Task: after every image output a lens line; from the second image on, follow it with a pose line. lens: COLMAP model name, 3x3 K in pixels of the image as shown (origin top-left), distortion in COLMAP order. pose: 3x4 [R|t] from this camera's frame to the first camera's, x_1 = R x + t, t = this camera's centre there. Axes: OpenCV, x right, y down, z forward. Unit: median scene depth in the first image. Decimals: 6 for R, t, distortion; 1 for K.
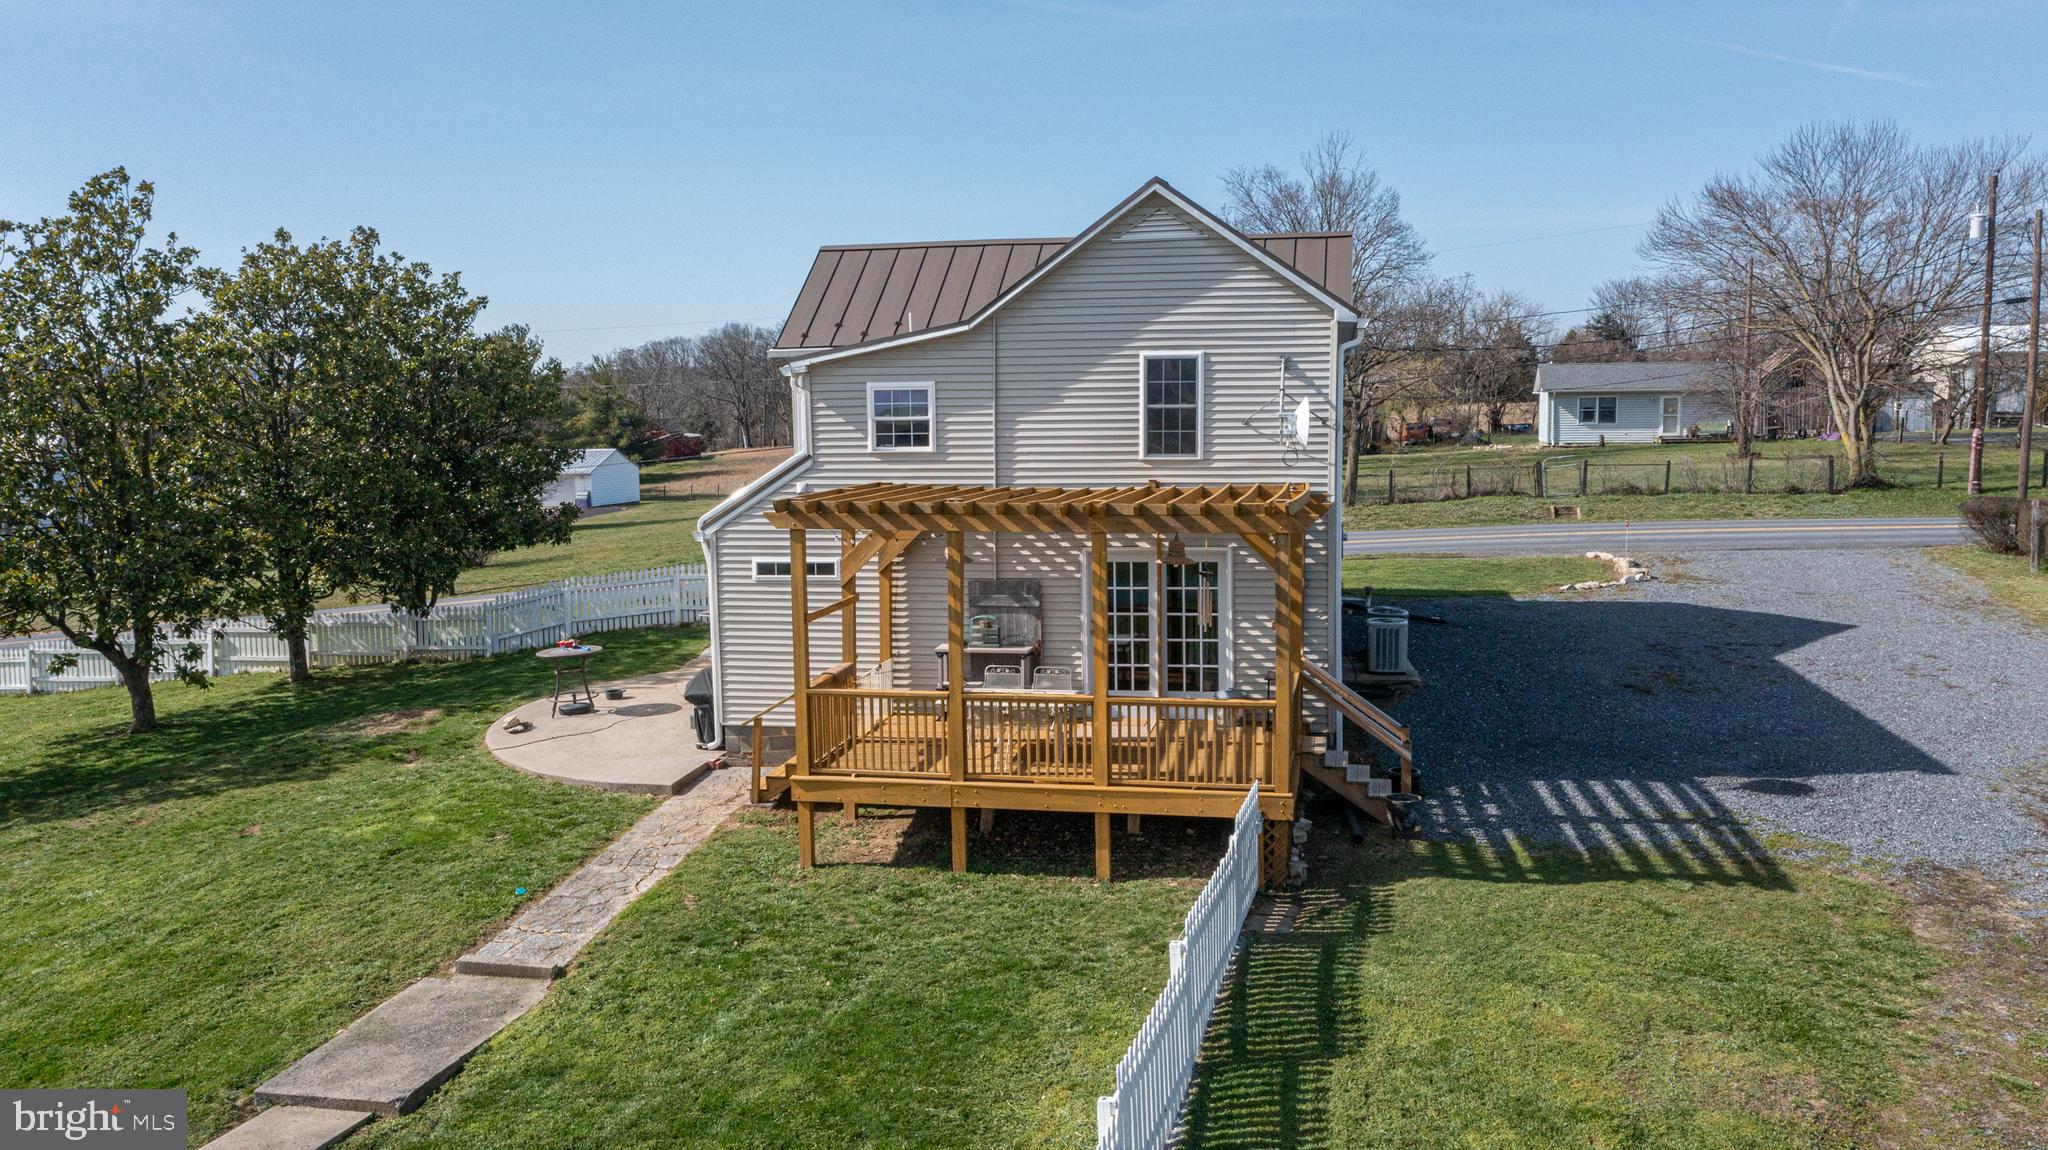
lens RADIAL K [[1644.5, 0, 1019.6], [0, 1644.5, 573.4], [0, 0, 1]] dist [-0.007971, 0.002408]
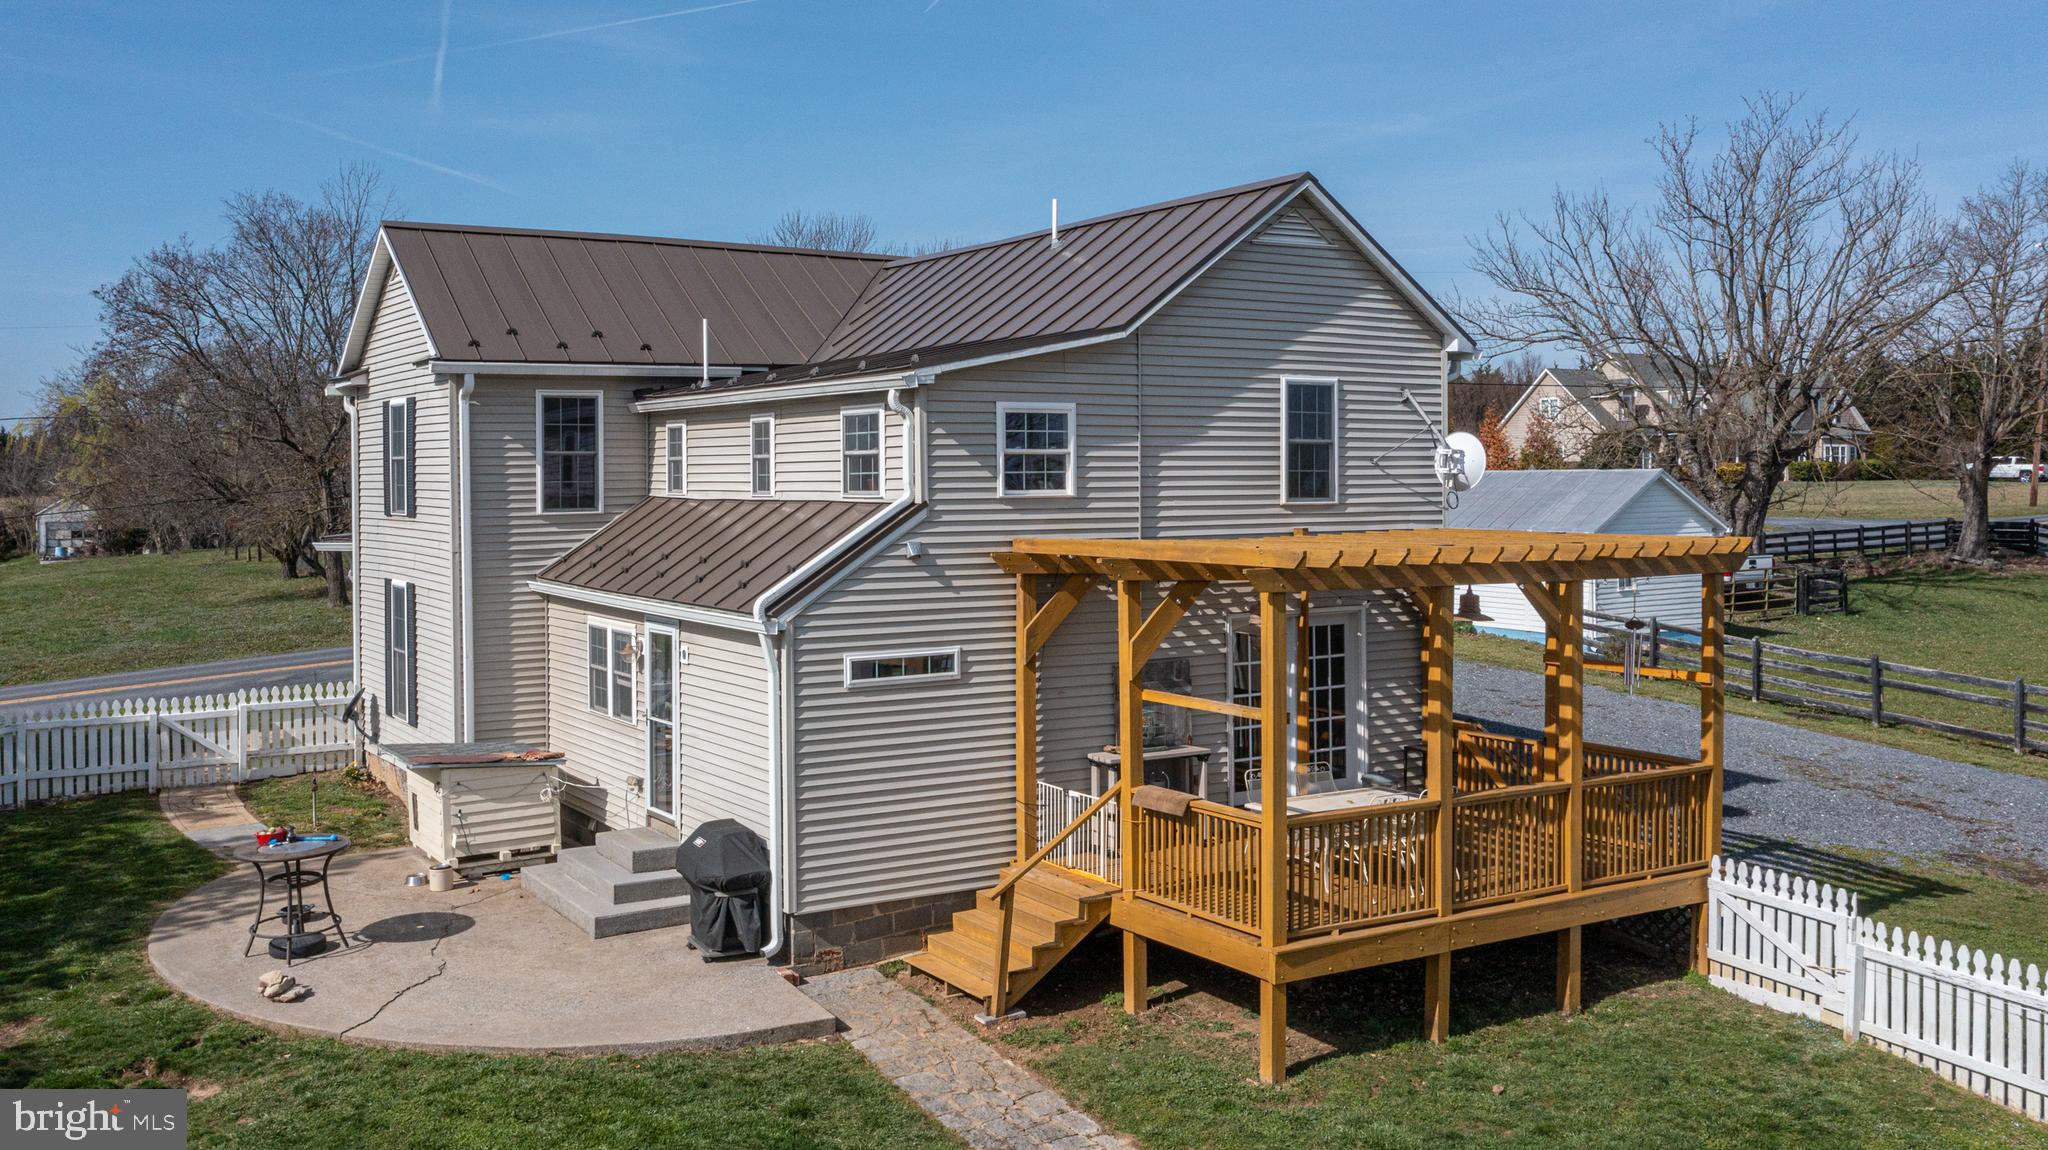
lens RADIAL K [[1768.6, 0, 951.5], [0, 1768.6, 468.2], [0, 0, 1]] dist [-0.009323, -0.000694]
pose [[0.743007, 0.011953, 0.669176, -0.639739], [0.067121, 0.993469, -0.092272, -0.016141], [-0.665909, 0.113475, 0.737353, 0.445509]]
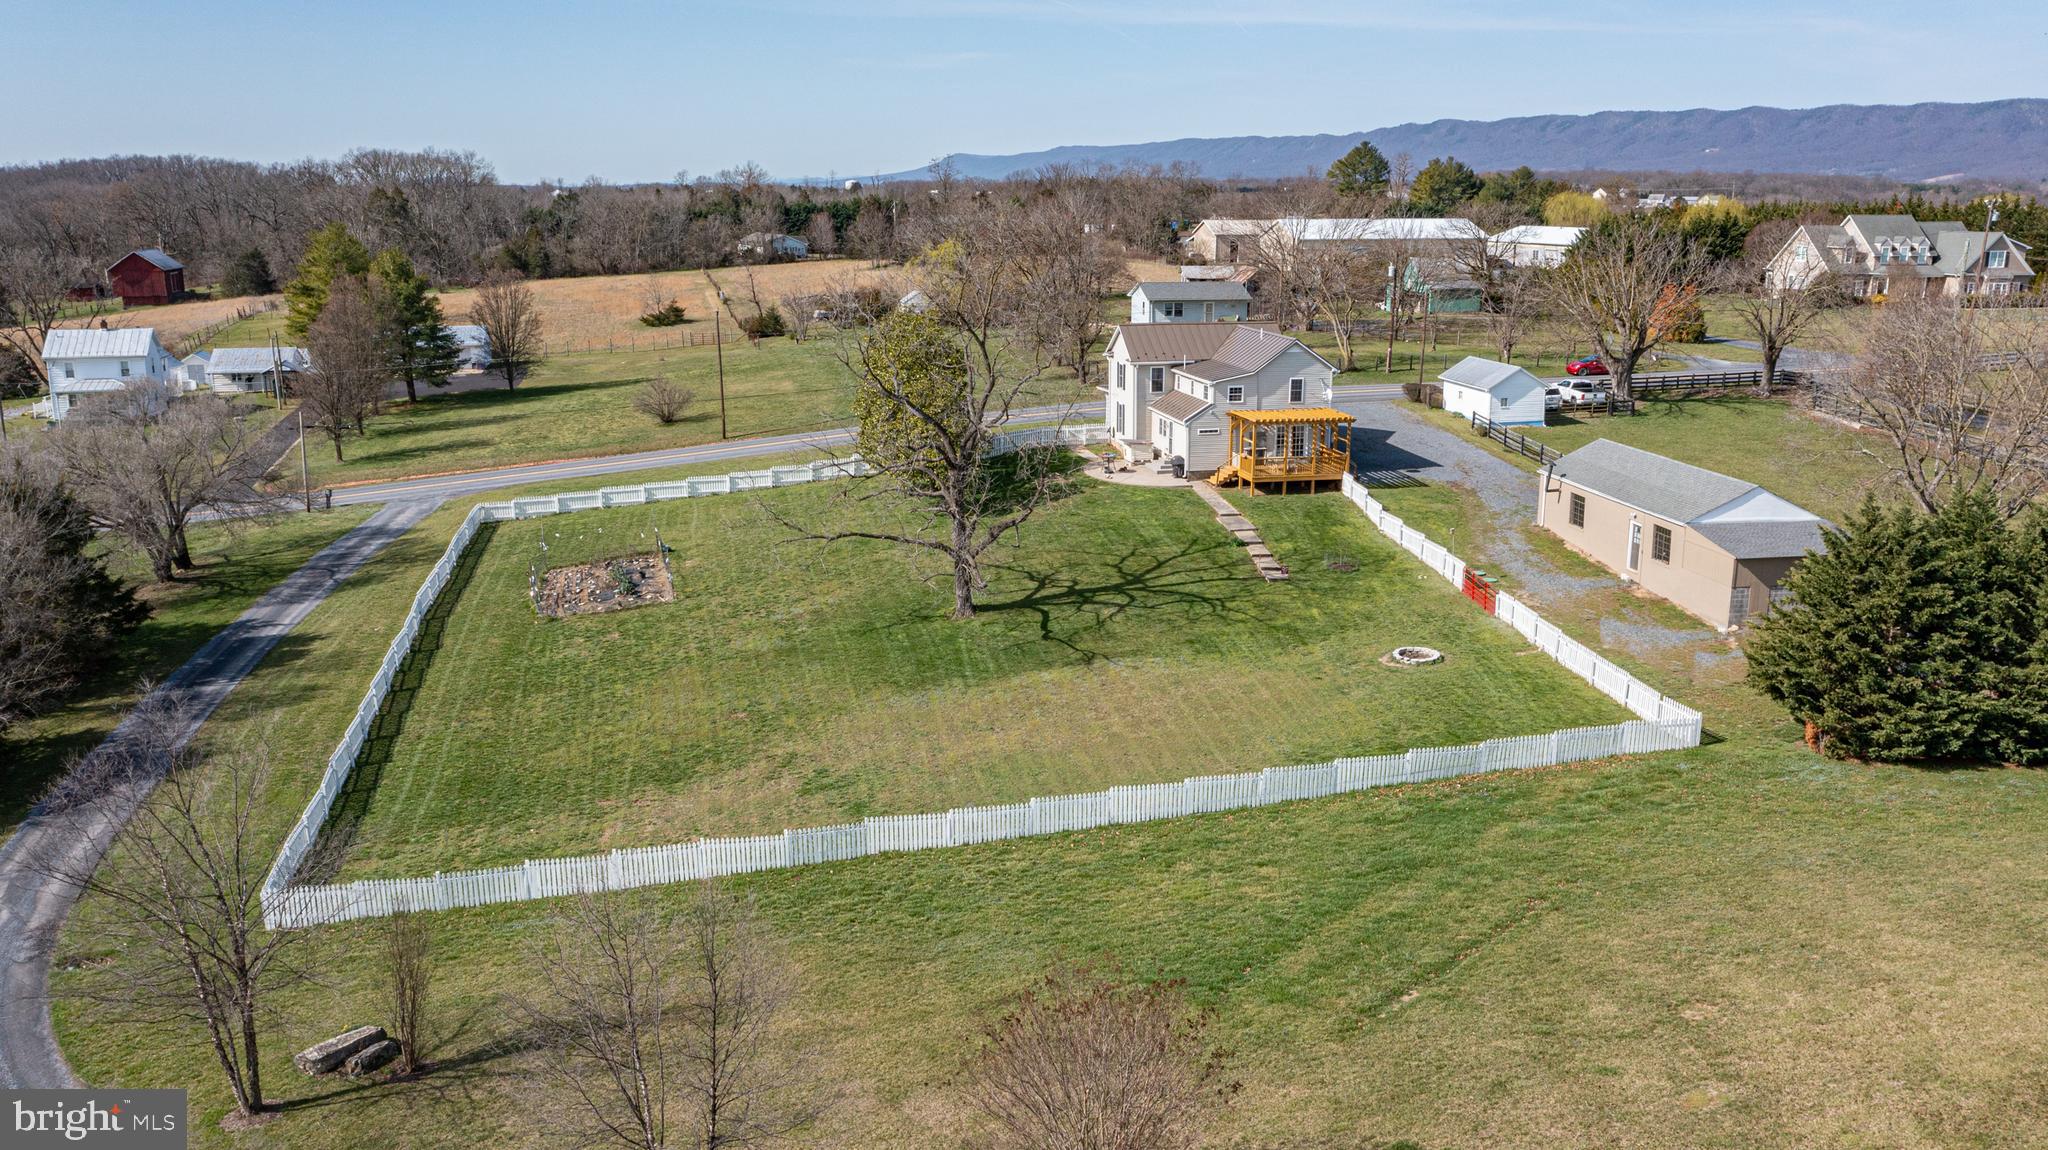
lens RADIAL K [[1644.5, 0, 1019.6], [0, 1644.5, 573.4], [0, 0, 1]] dist [-0.007971, 0.002408]
pose [[0.915732, -0.079603, 0.393826, -2.278709], [0.029910, 0.990963, 0.130755, -0.207987], [-0.400676, -0.107958, 0.909837, -2.653989]]
